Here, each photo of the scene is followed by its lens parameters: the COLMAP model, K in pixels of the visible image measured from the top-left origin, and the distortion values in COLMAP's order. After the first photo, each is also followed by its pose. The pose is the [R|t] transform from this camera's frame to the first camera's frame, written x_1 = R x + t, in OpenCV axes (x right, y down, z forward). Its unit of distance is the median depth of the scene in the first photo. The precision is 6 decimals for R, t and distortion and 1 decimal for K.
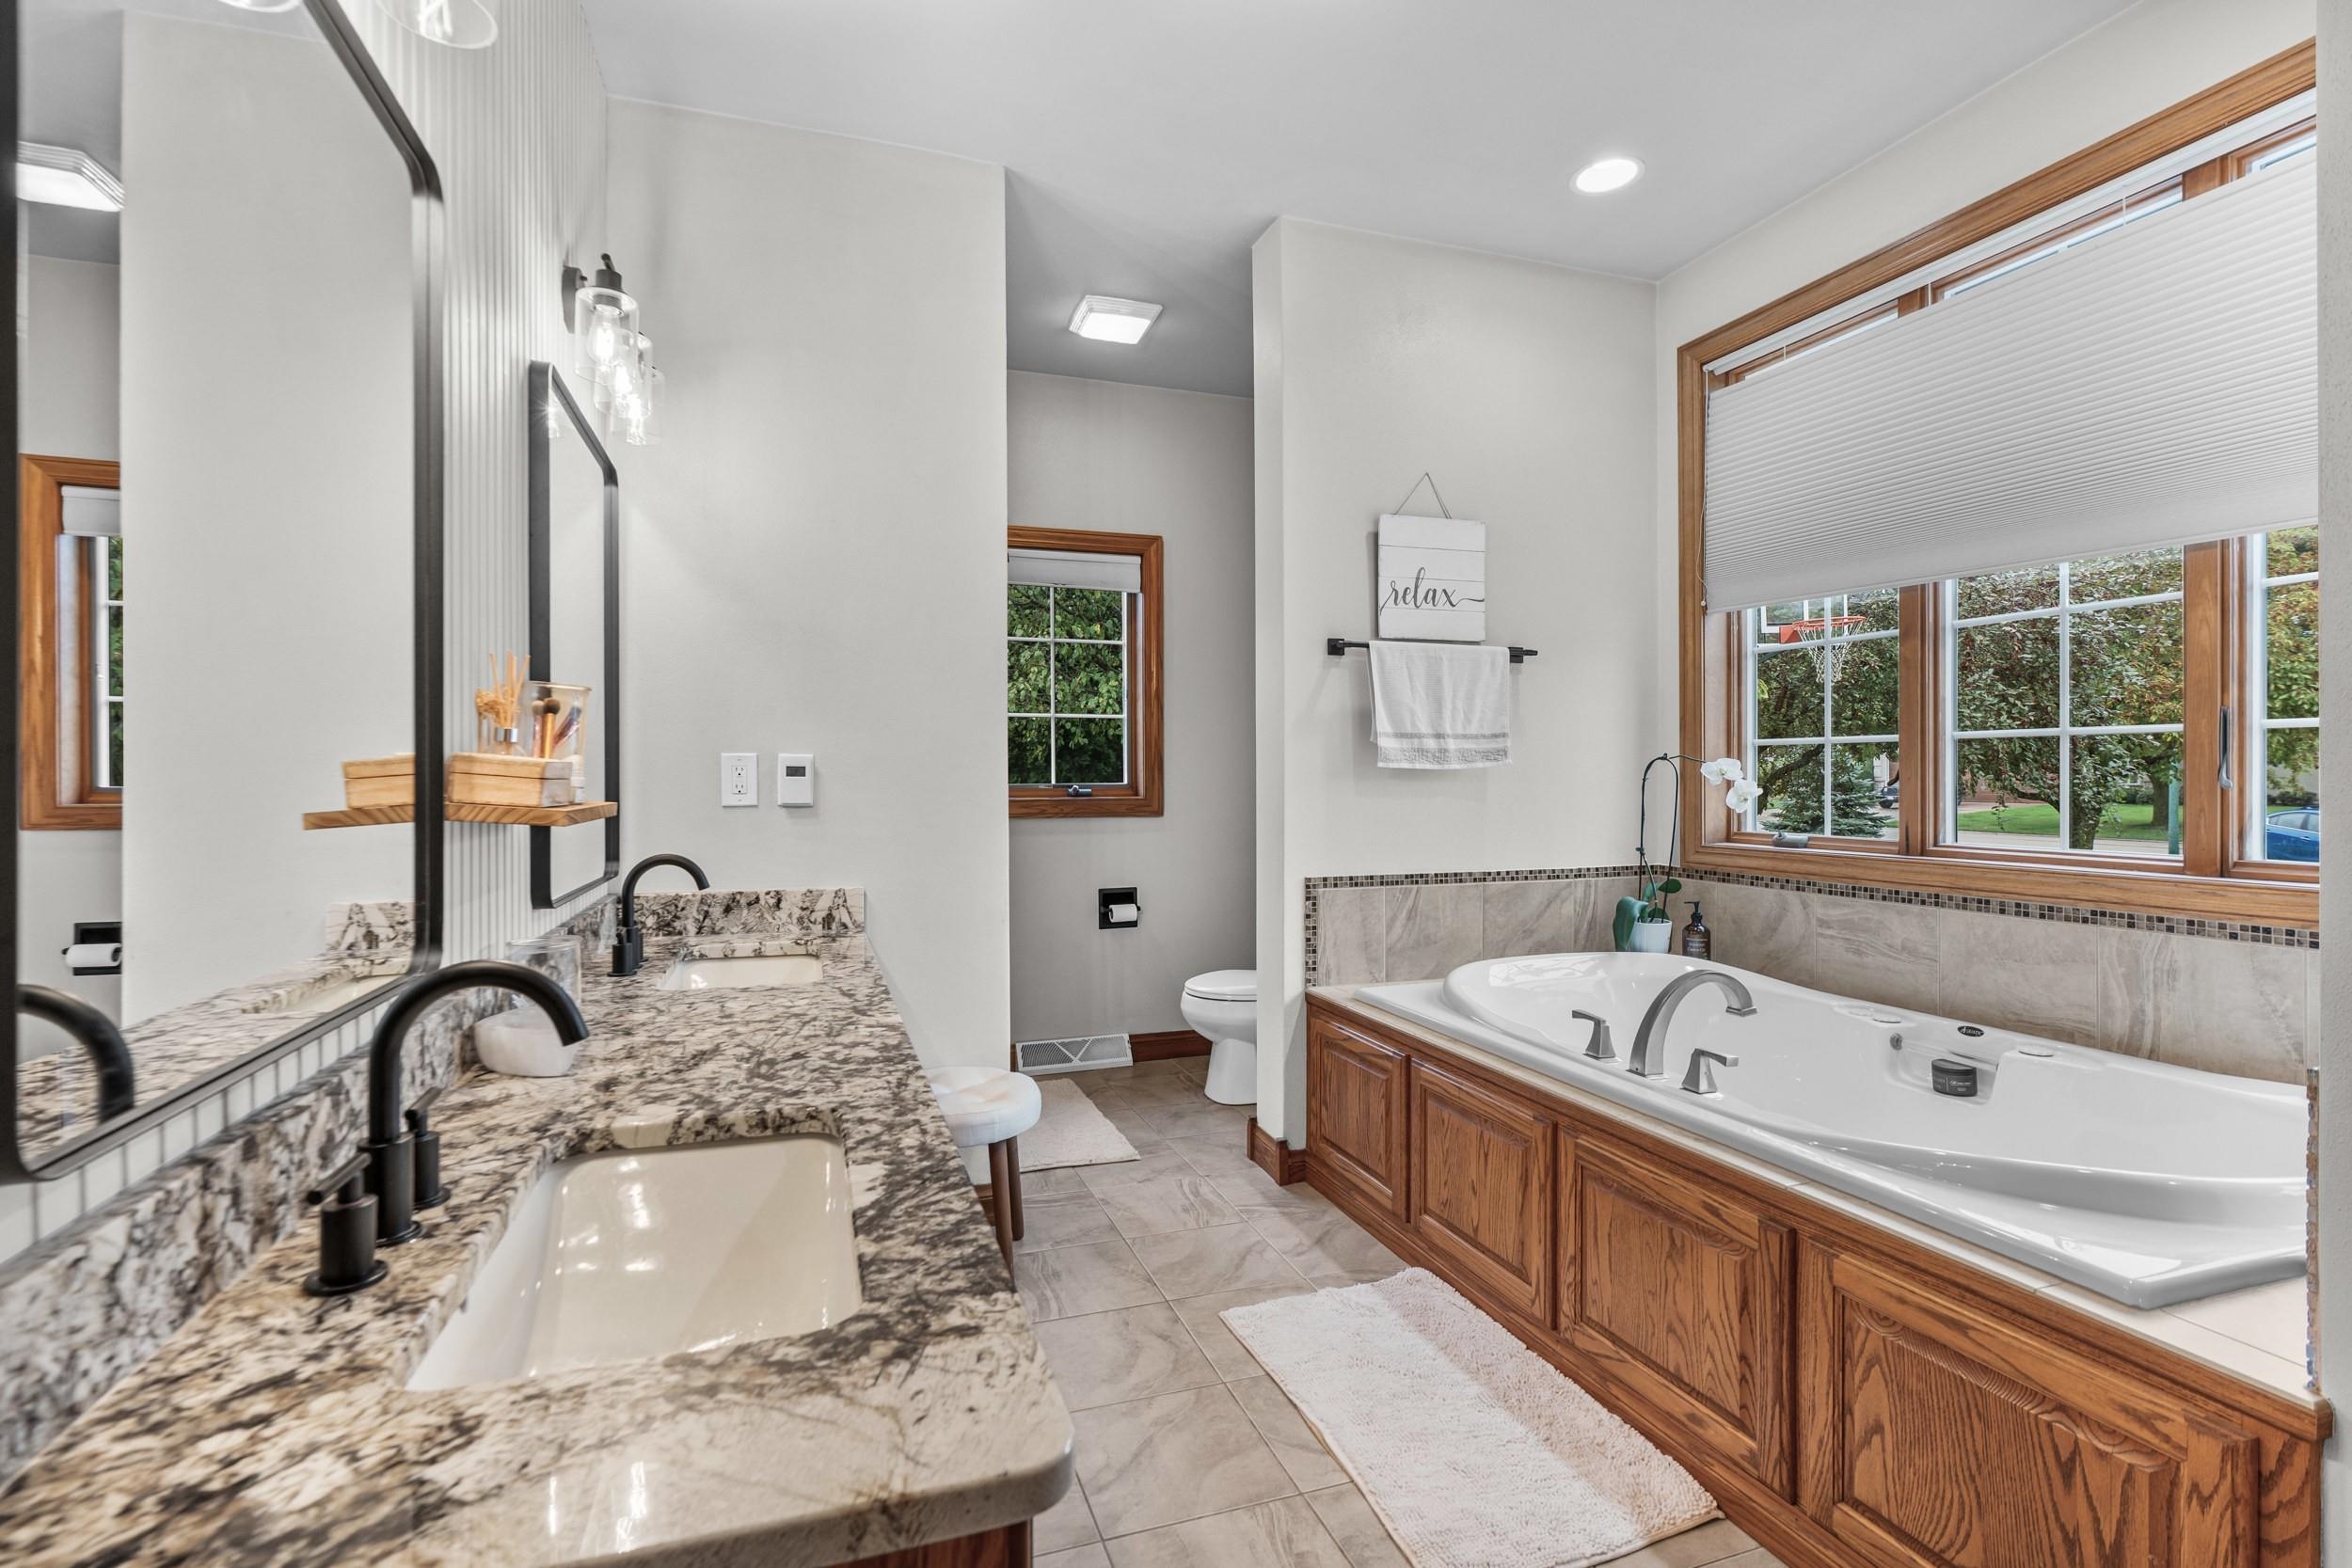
lens RADIAL K [[1066.9, 0, 1159.0], [0, 1066.9, 779.0], [0, 0, 1]] dist [-0.006295, 0.001401]
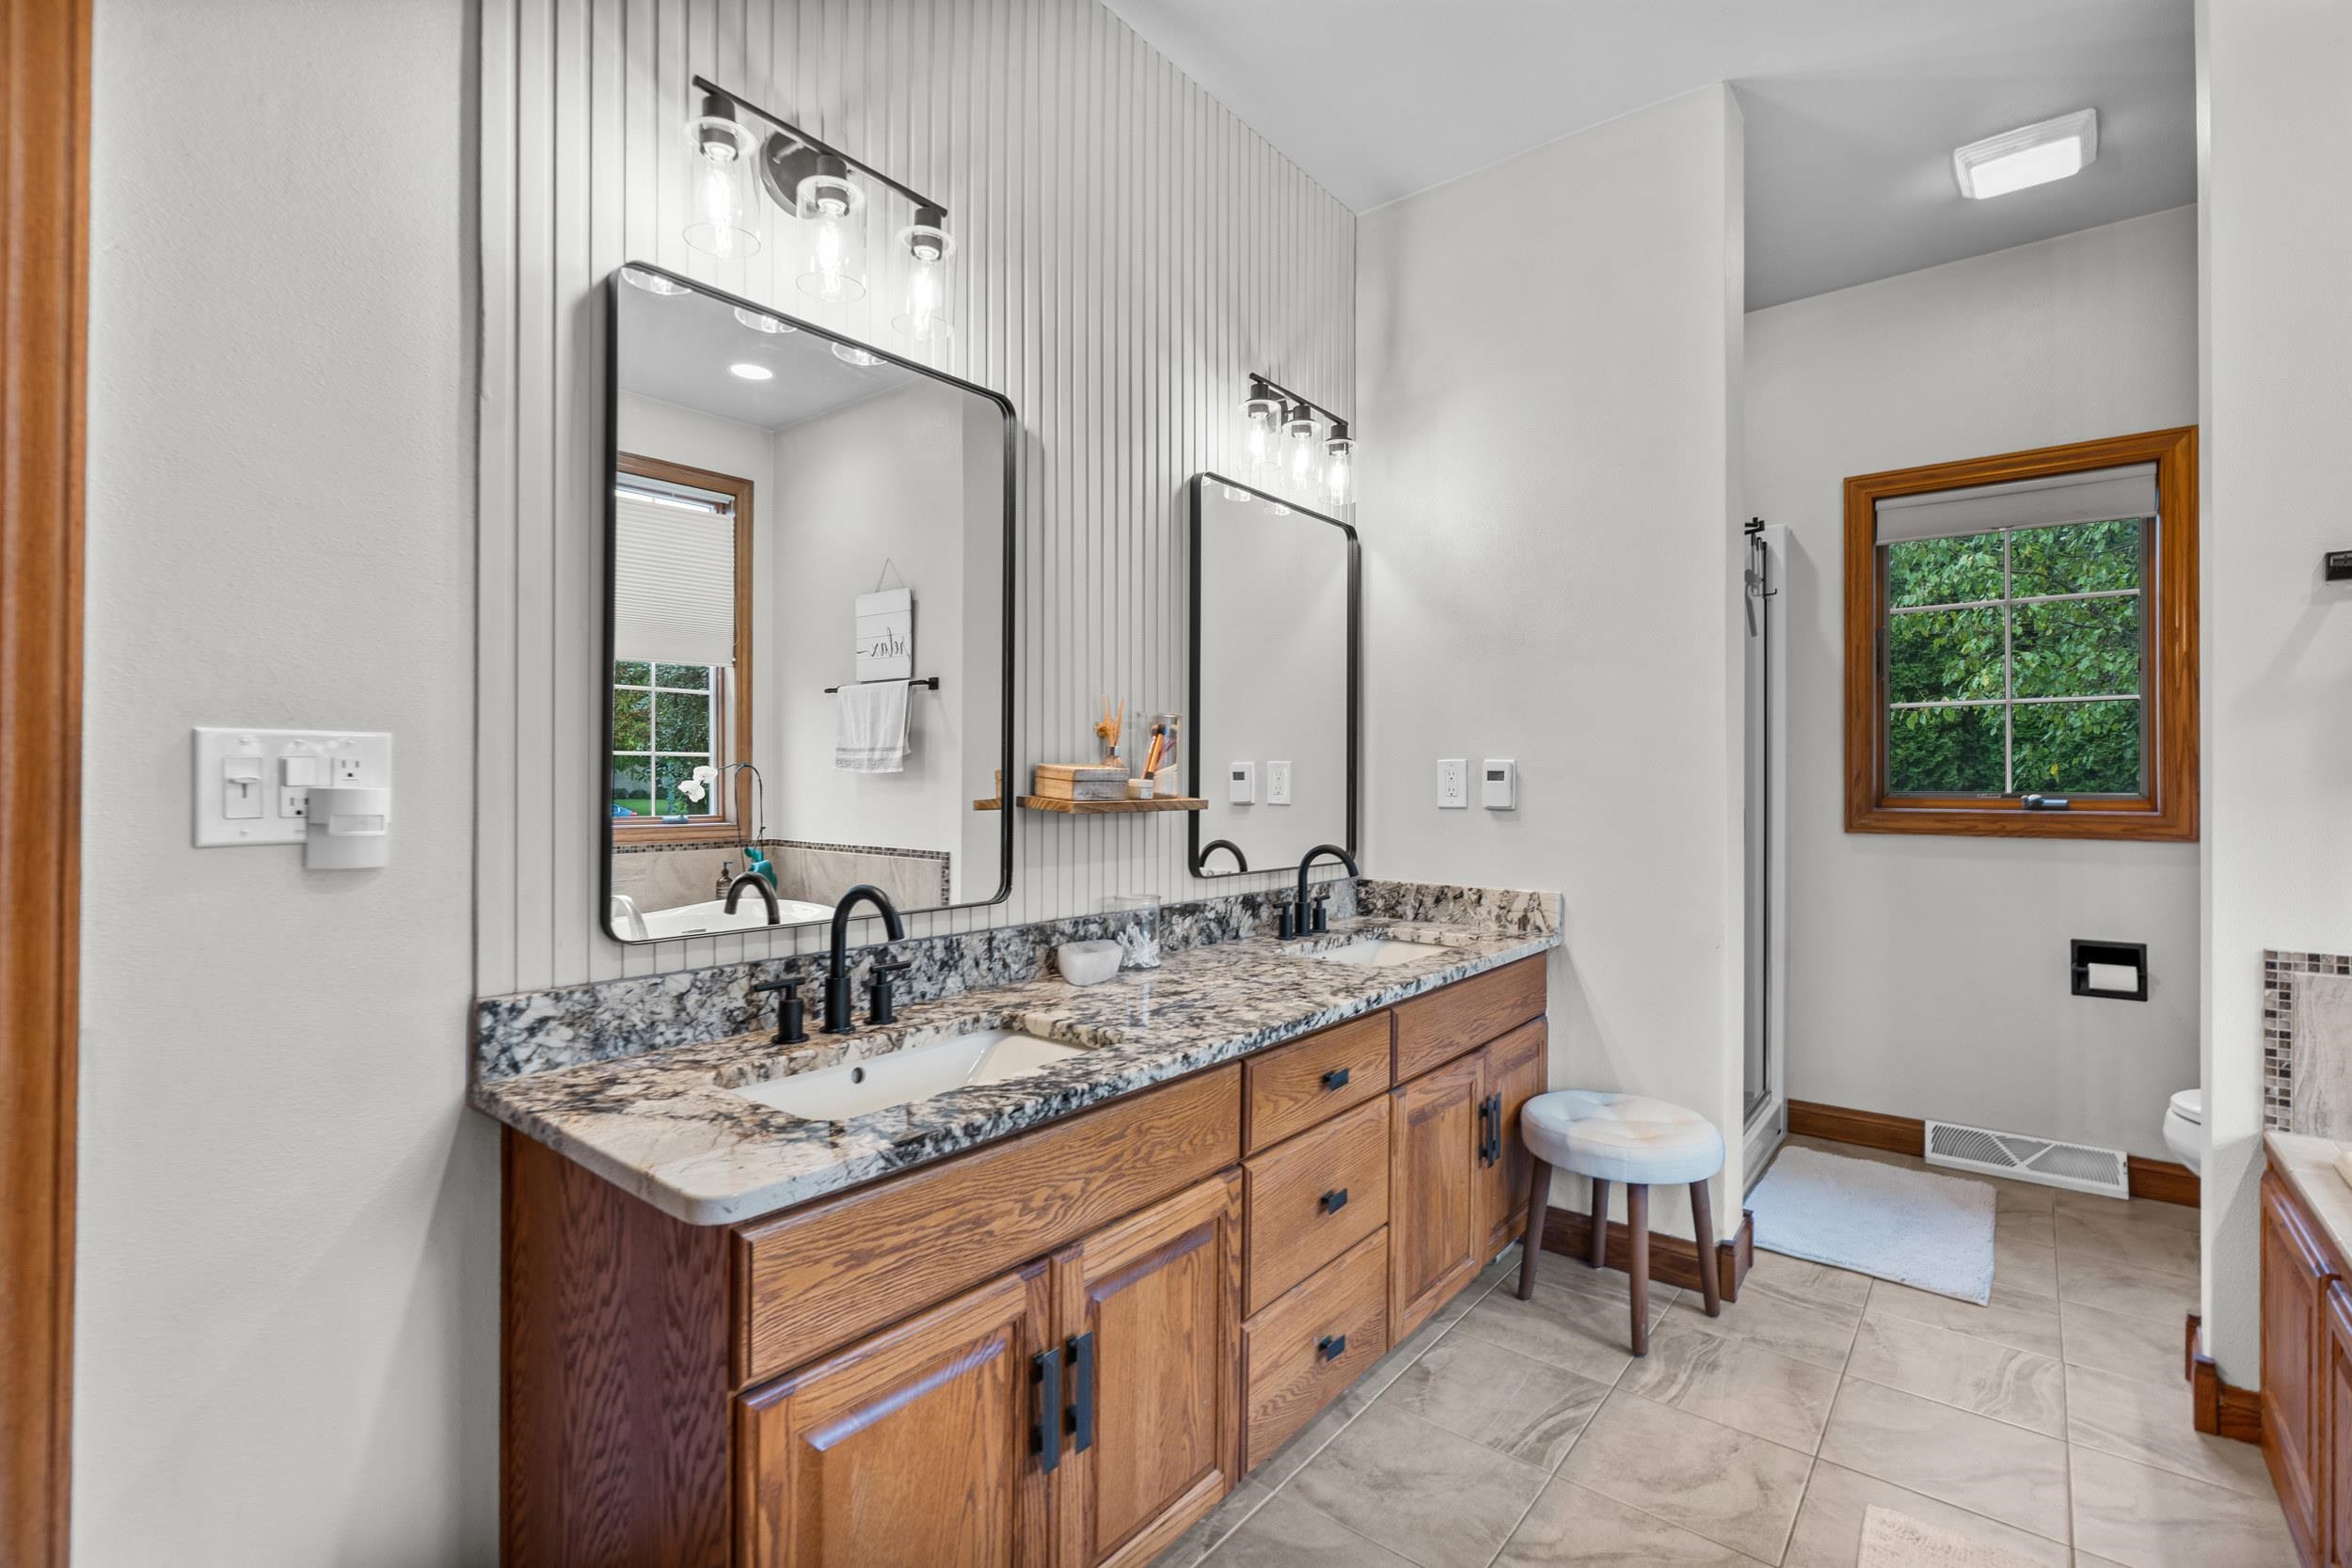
lens RADIAL K [[1059.6, 0, 1151.1], [0, 1059.6, 777.0], [0, 0, 1]] dist [-0.002691, 0.000358]
pose [[0.530889, 0.001591, -0.847440, 0.355214], [-0.005834, 0.999981, -0.001777, -0.002473], [0.847421, 0.005887, 0.530889, 0.153188]]
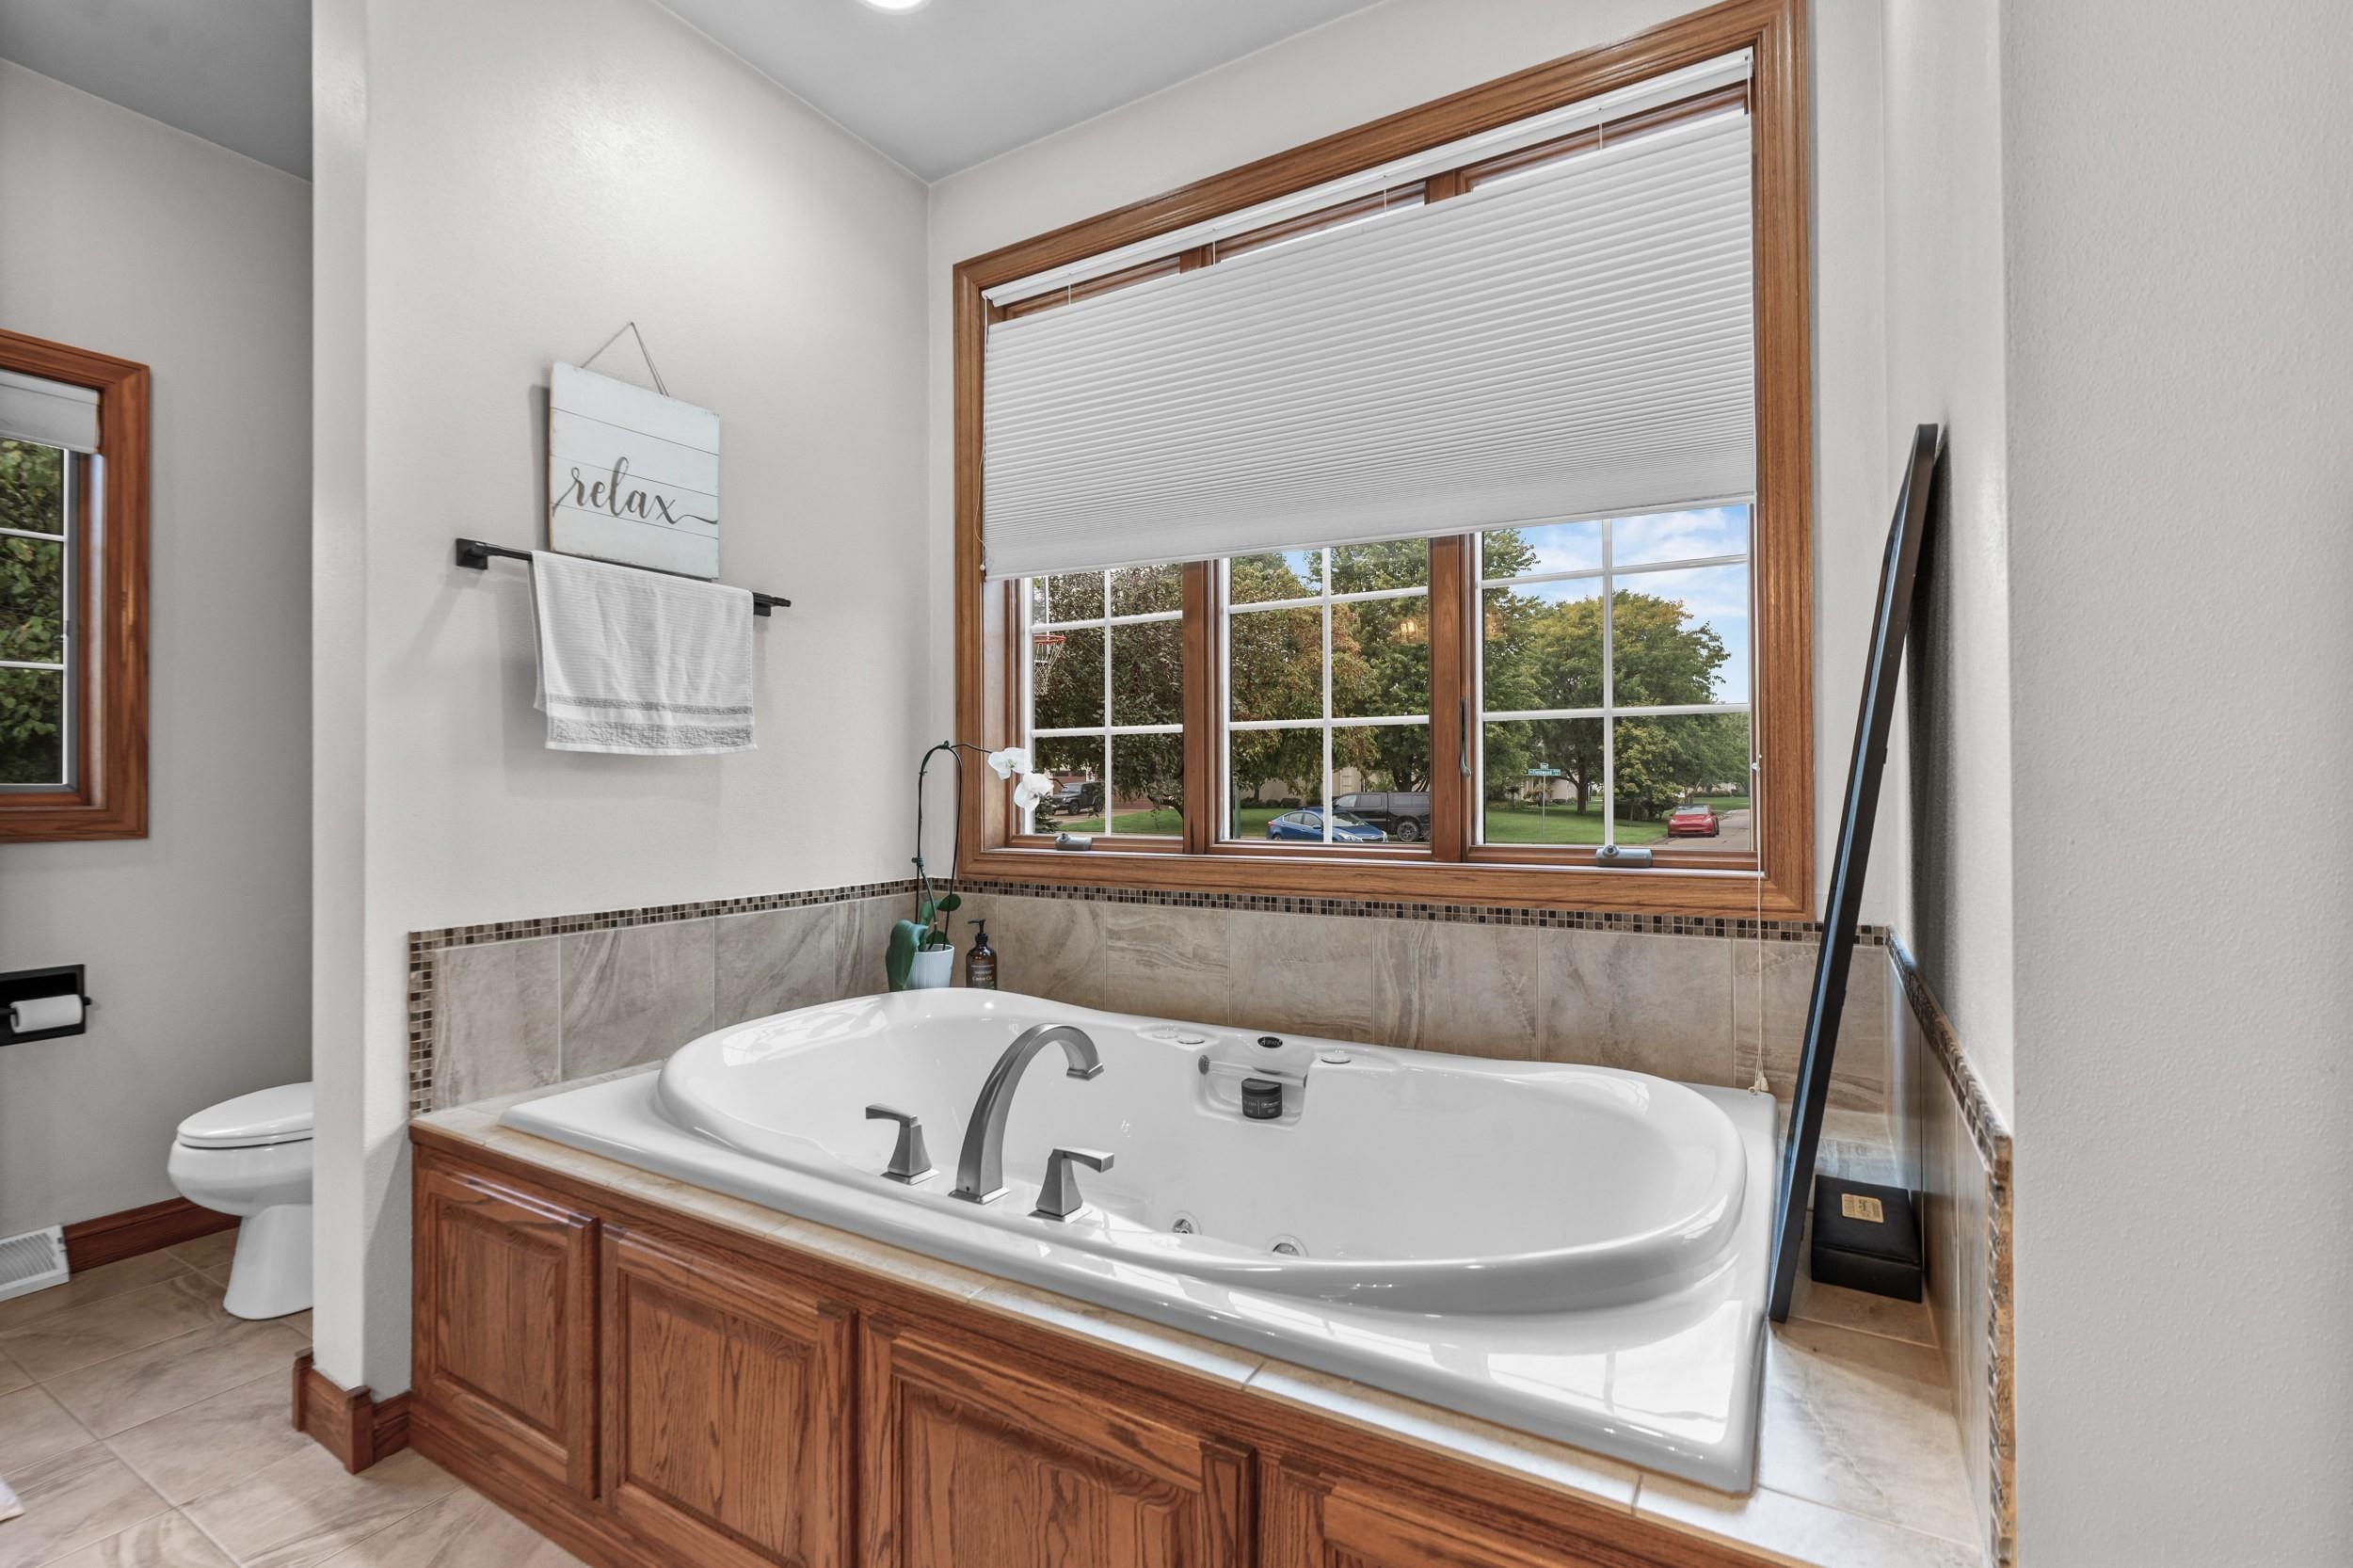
lens RADIAL K [[1067.5, 0, 1159.5], [0, 1067.5, 779.0], [0, 0, 1]] dist [-0.006295, 0.001401]
pose [[0.761240, 0.004042, 0.648458, 0.079622], [0.003788, 0.999936, -0.010680, 0.016642], [-0.648459, 0.010586, 0.761176, 0.312043]]
